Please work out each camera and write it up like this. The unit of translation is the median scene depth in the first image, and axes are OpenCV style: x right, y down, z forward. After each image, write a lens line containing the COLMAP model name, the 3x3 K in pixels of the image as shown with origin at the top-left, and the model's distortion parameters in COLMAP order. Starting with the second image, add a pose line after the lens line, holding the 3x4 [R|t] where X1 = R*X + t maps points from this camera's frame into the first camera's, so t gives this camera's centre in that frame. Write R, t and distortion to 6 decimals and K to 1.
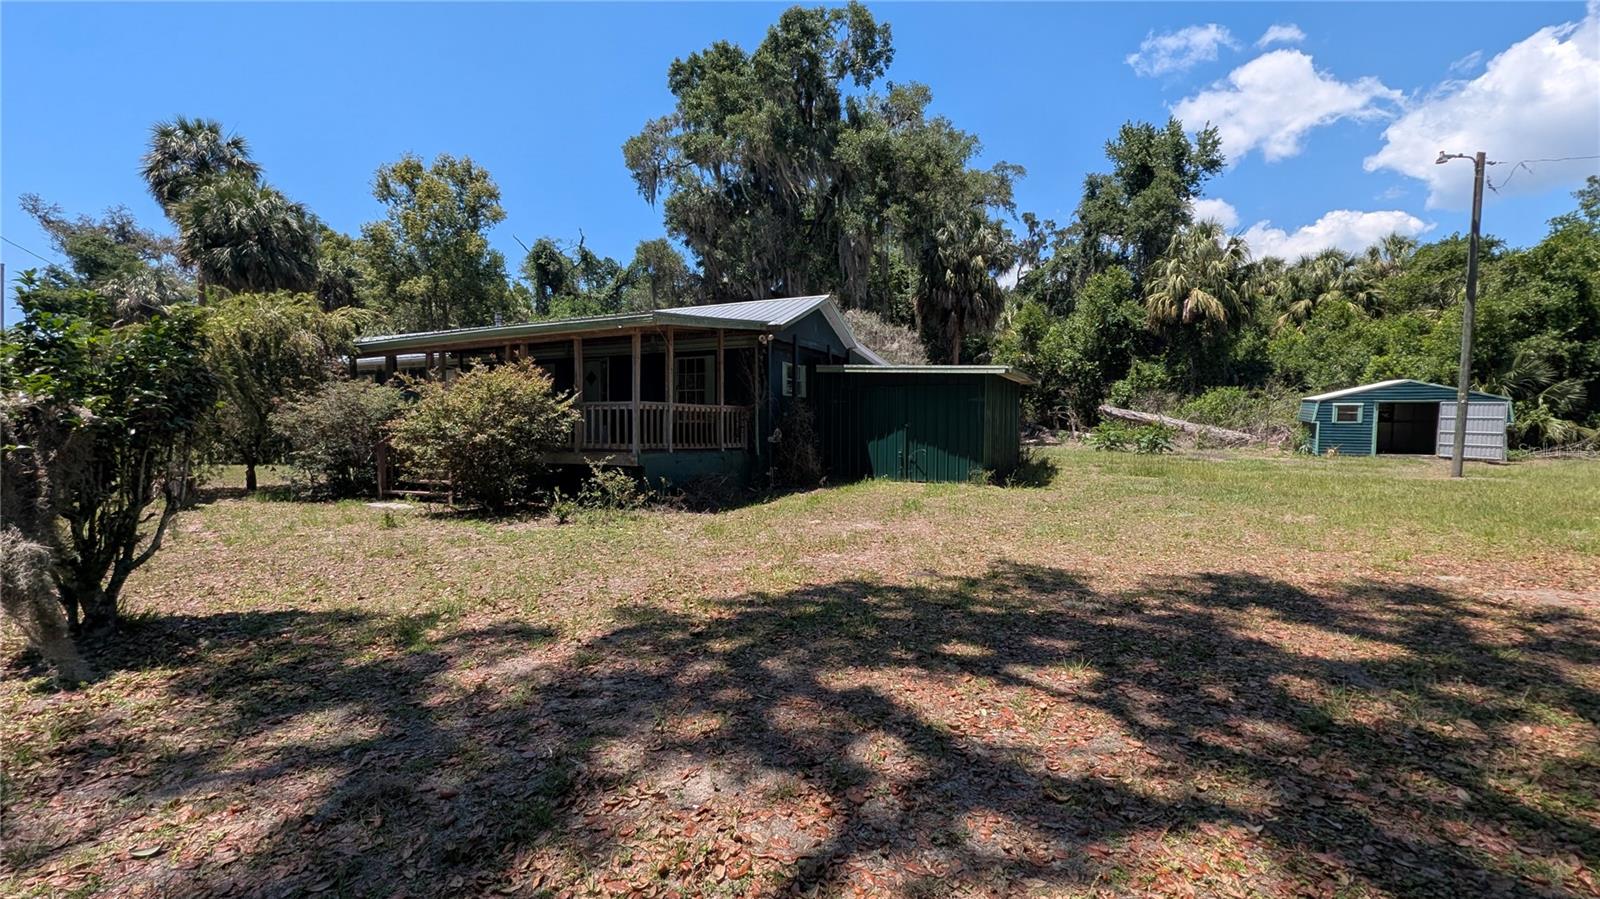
lens RADIAL K [[657.1, 0, 803.2], [0, 657.1, 445.0], [0, 0, 1]] dist [0.001372, -0.000068]
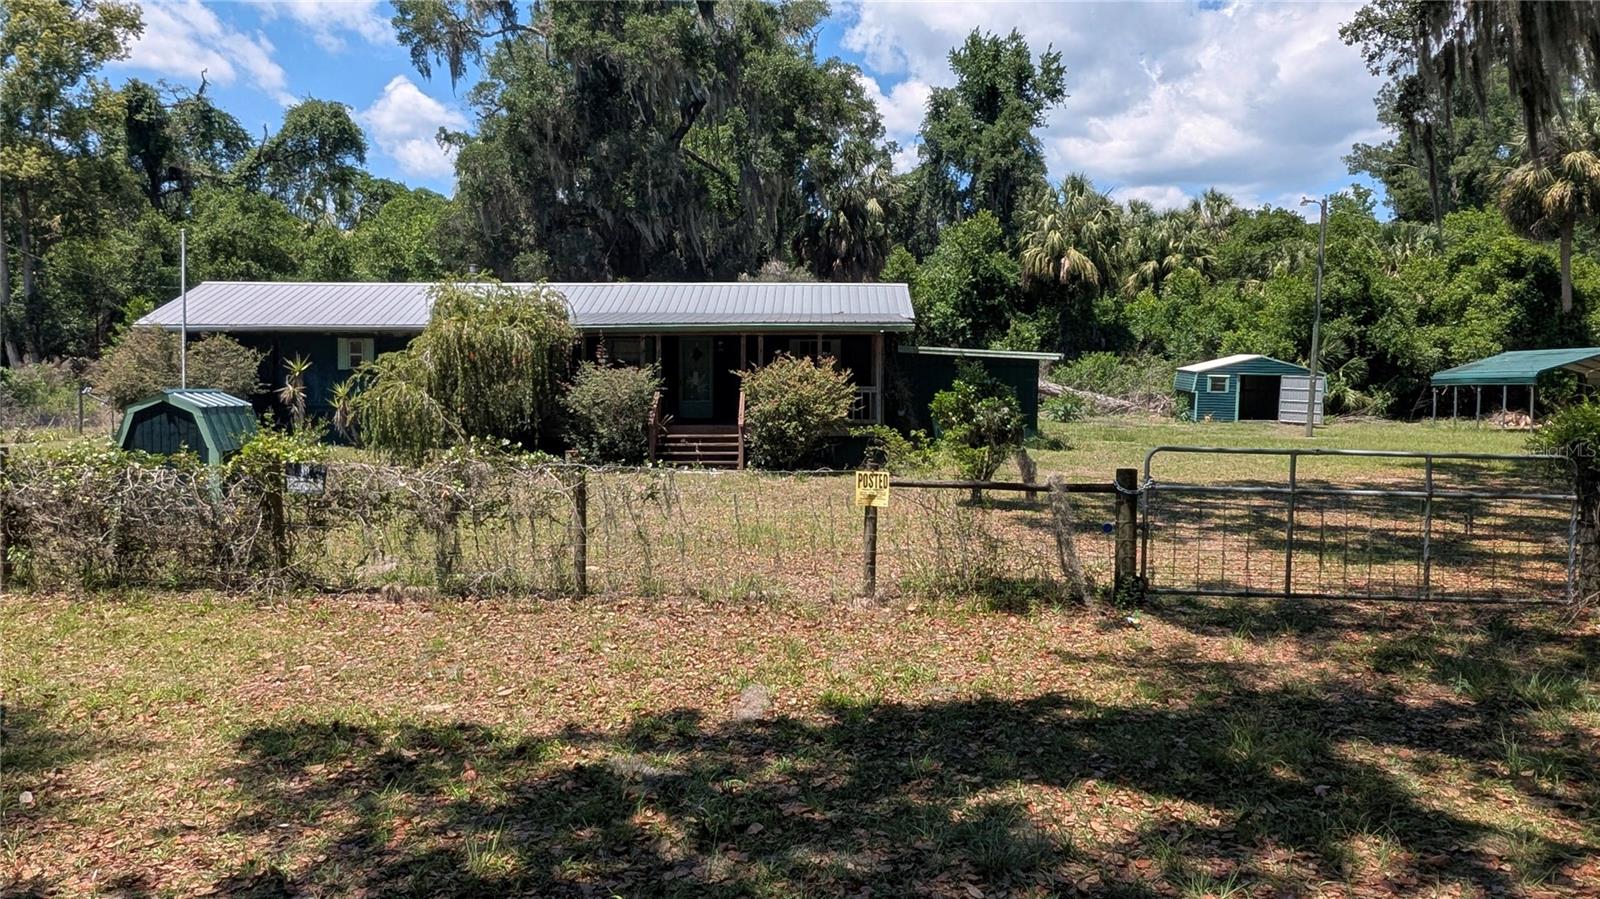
lens RADIAL K [[1096.2, 0, 798.9], [0, 1096.2, 430.1], [0, 0, 1]] dist [0.003464, 0.000603]
pose [[0.914058, -0.012576, 0.405388, -0.493222], [0.005048, 0.999795, 0.019633, -0.008065], [-0.405551, -0.015900, 0.913934, -0.357074]]
